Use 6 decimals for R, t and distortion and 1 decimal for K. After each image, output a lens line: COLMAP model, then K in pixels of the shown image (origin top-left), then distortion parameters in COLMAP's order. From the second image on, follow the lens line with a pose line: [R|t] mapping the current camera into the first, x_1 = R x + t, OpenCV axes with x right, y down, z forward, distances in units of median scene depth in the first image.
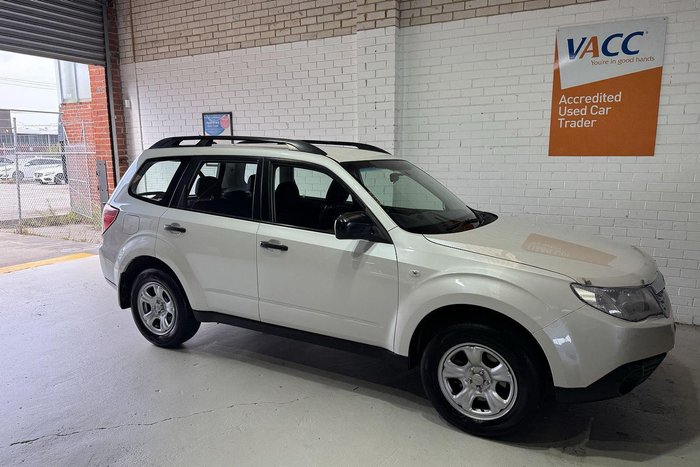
lens RADIAL K [[493.5, 0, 347.0], [0, 493.5, 234.5], [0, 0, 1]] dist [0.072294, -0.097980]
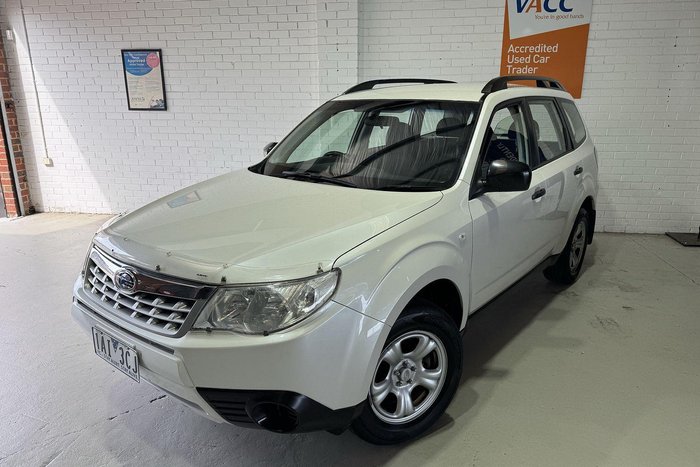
lens RADIAL K [[492.2, 0, 344.7], [0, 492.2, 234.7], [0, 0, 1]] dist [0.027253, -0.032302]
pose [[0.940800, -0.087672, 0.327429, -0.300381], [0.053157, 0.992180, 0.112929, 0.006332], [-0.334770, -0.088838, 0.938103, 0.014946]]
